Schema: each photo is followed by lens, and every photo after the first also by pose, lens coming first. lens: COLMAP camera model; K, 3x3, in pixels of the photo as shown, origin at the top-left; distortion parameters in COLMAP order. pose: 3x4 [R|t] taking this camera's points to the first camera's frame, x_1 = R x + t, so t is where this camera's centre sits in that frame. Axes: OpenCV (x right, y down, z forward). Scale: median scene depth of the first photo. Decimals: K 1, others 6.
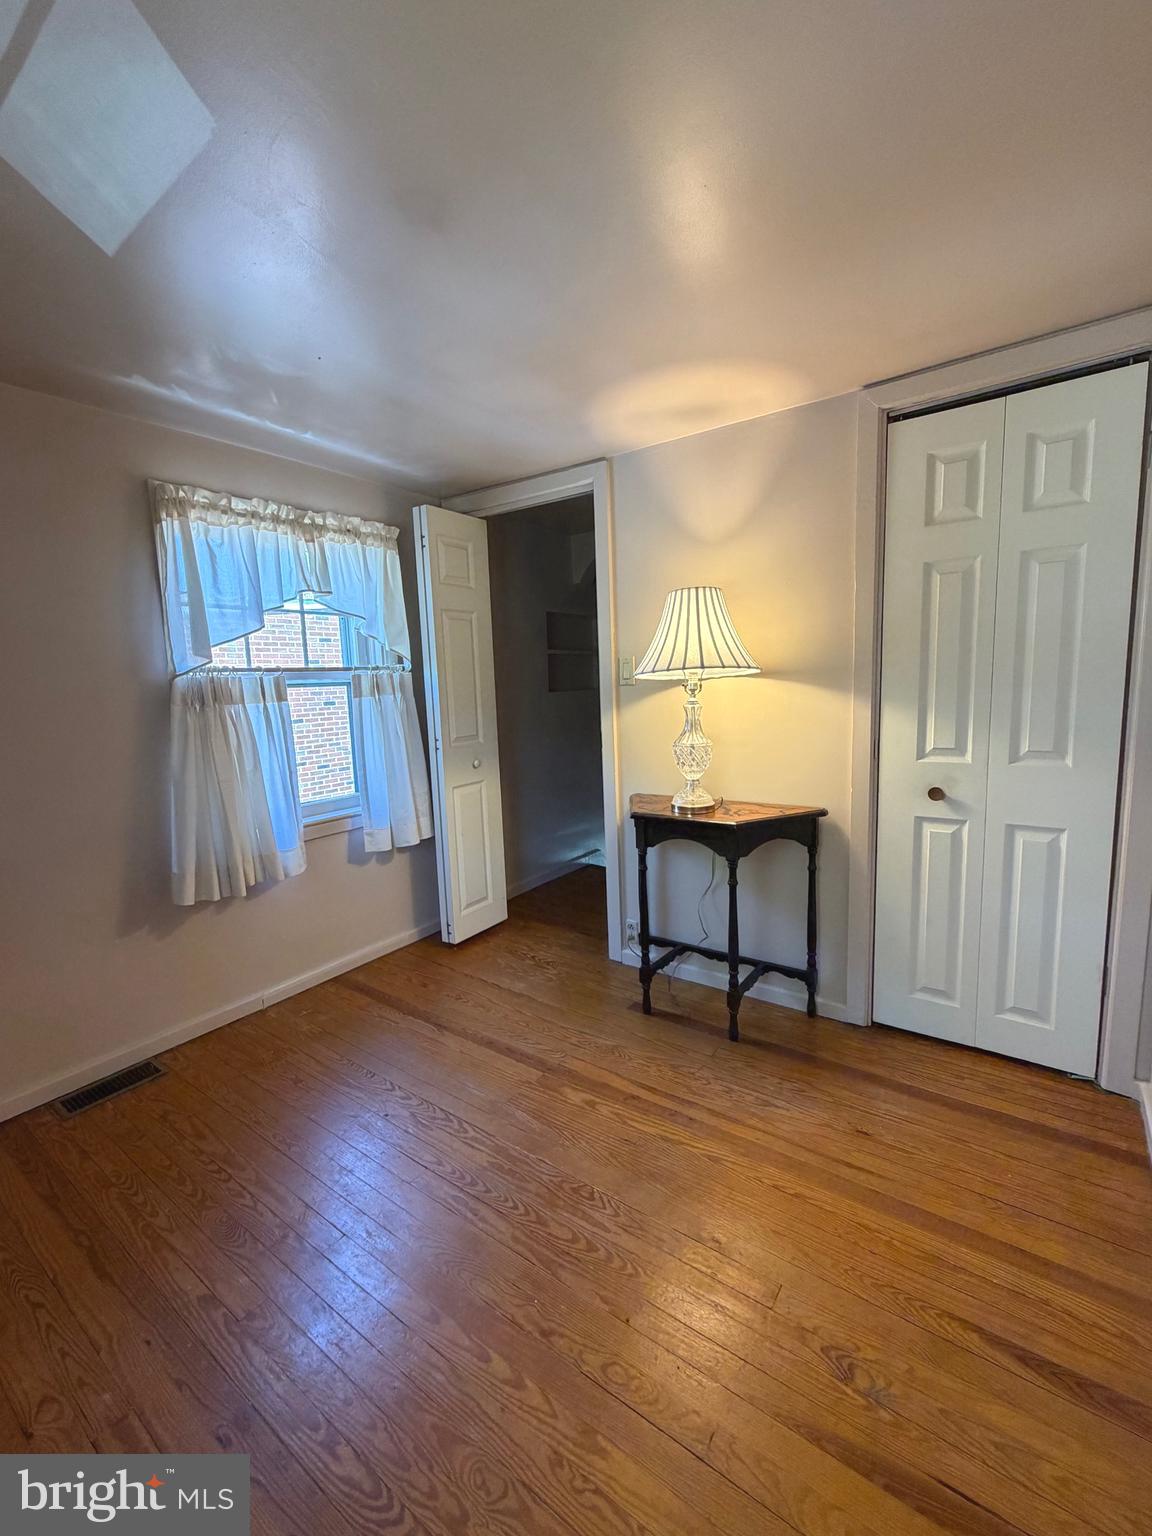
lens RADIAL K [[625.1, 0, 574.1], [0, 625.1, 770.4], [0, 0, 1]] dist [-0.000120, -0.000028]
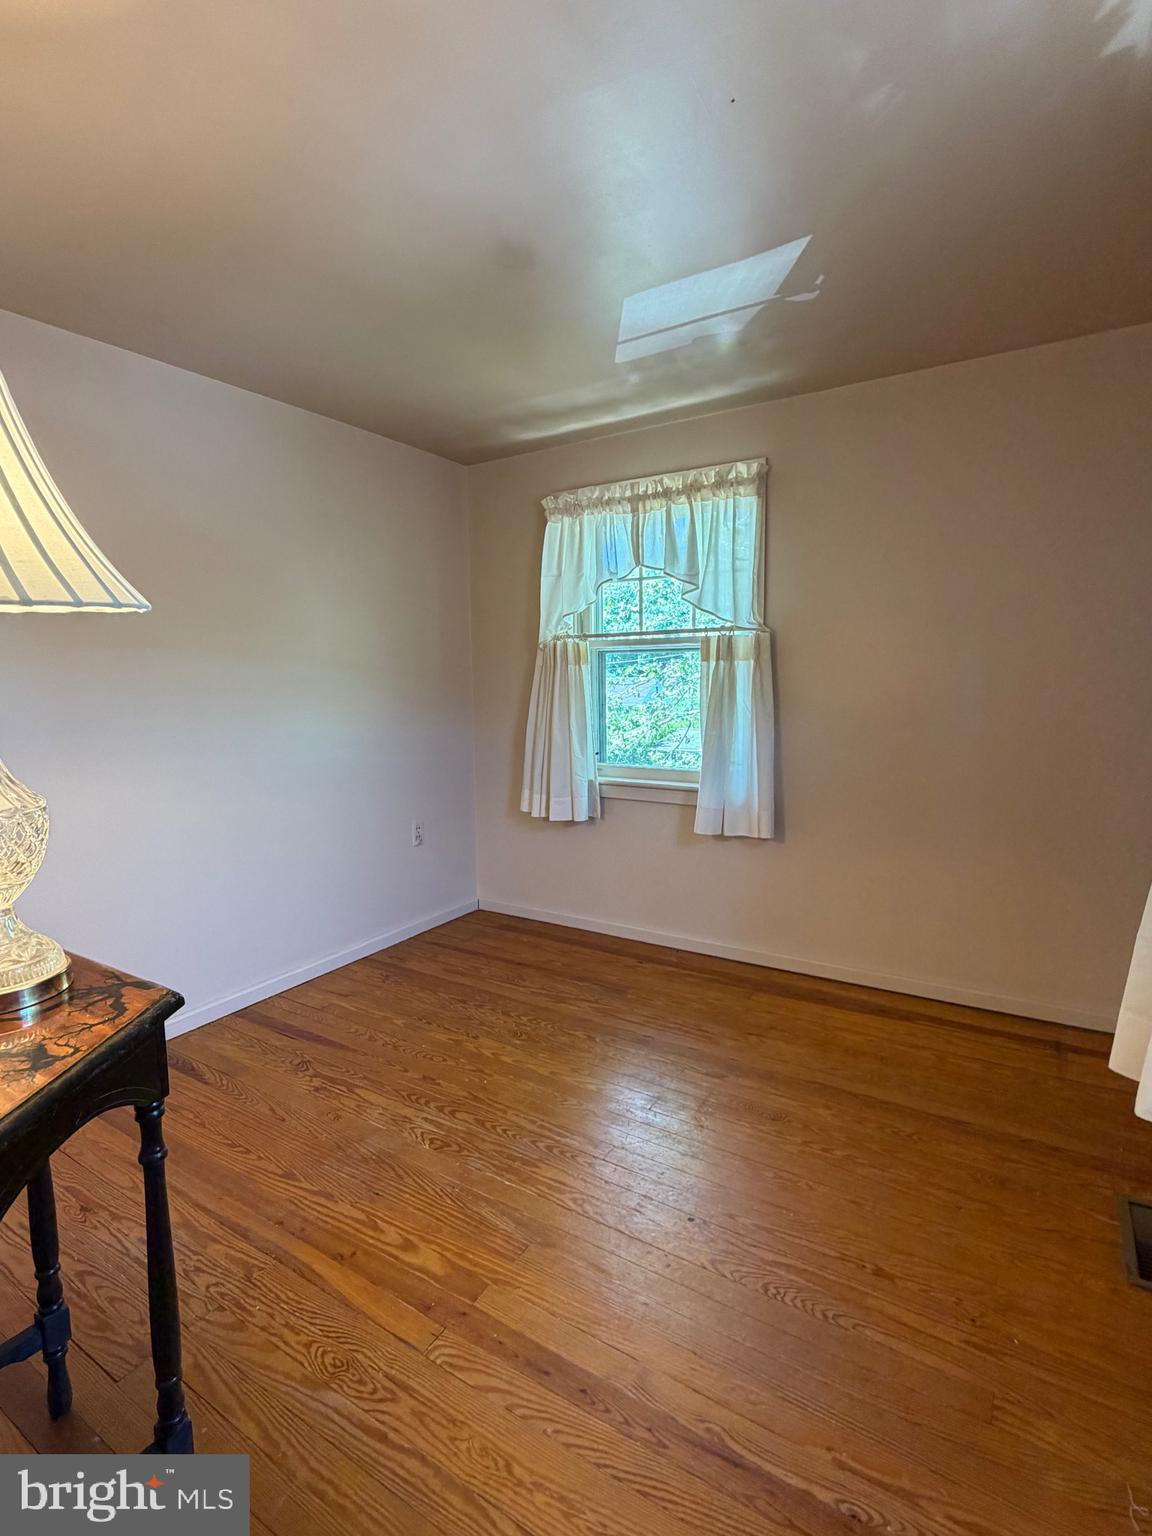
lens RADIAL K [[745.2, 0, 572.3], [0, 745.2, 765.5], [0, 0, 1]] dist [0.000656, -0.000813]
pose [[-0.997256, 0.052851, -0.051834, -0.171693], [0.038497, 0.968337, 0.246662, -0.220082], [0.063229, 0.243989, -0.967714, 2.035560]]
